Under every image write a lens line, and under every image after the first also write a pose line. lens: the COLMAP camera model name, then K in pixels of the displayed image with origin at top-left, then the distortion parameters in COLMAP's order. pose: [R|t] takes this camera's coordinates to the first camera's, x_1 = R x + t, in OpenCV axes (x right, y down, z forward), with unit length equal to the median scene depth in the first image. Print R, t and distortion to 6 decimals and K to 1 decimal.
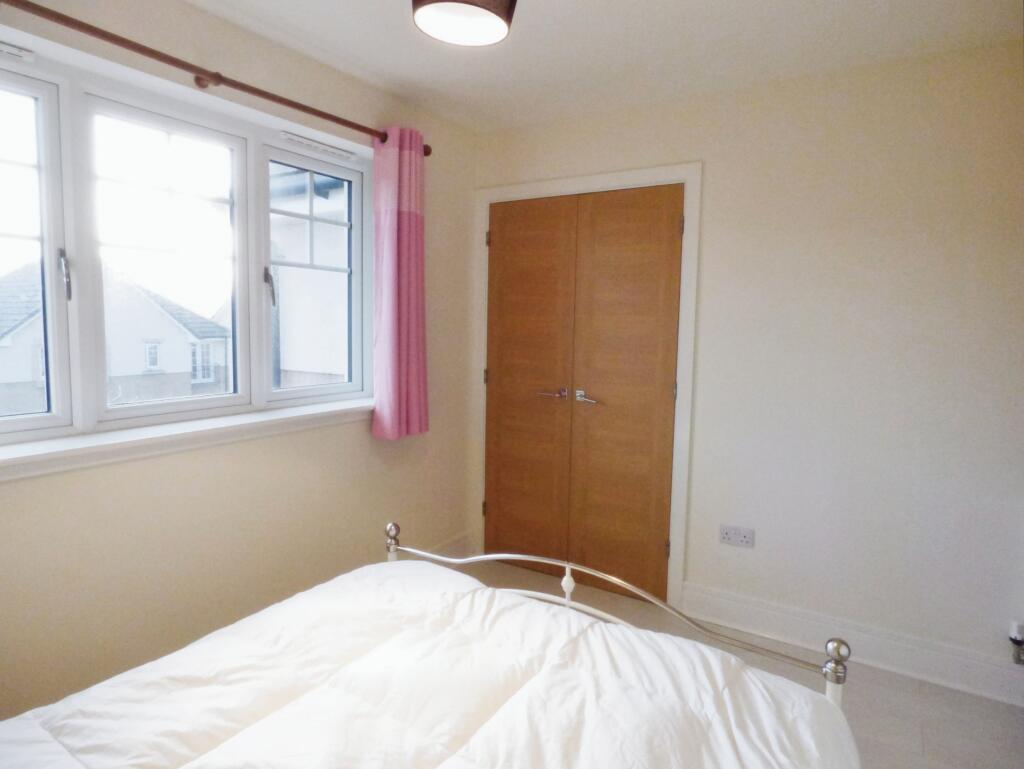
lens RADIAL K [[618.0, 0, 518.0], [0, 618.0, 370.7], [0, 0, 1]] dist [-0.007695, -0.000783]
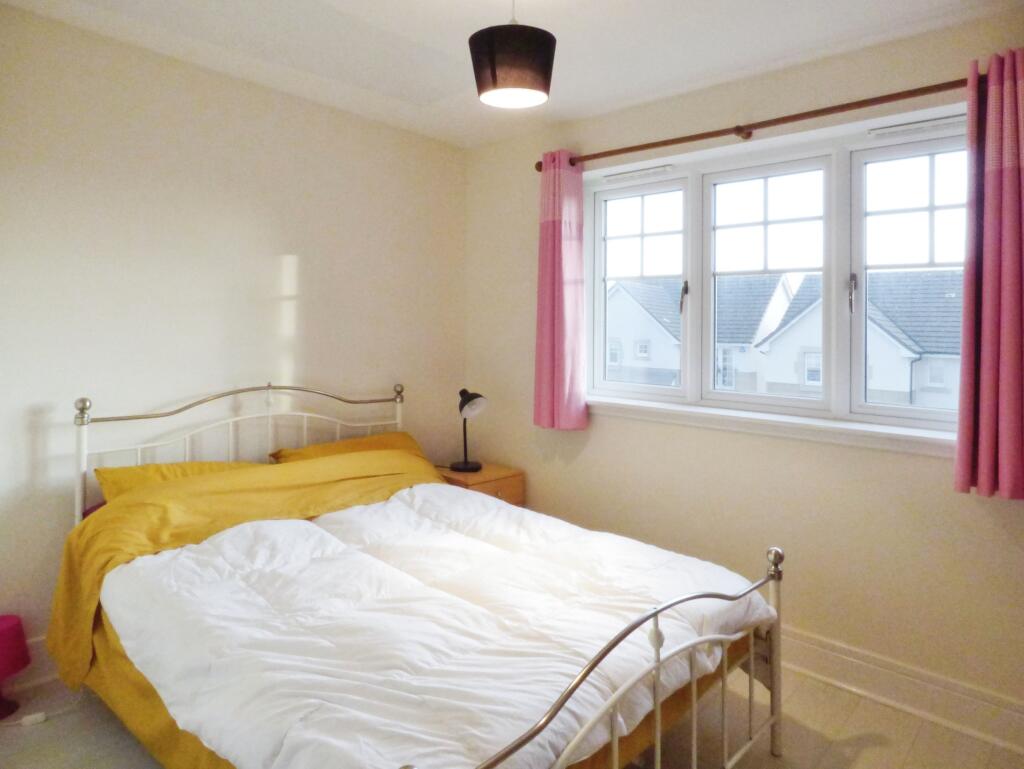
lens RADIAL K [[618.0, 0, 518.0], [0, 618.0, 370.7], [0, 0, 1]] dist [-0.007695, -0.000783]
pose [[-0.175351, 0.055801, -0.982923, 0.828338], [-0.095351, 0.992736, 0.073368, -0.049882], [0.979878, 0.106587, -0.168757, 0.841322]]
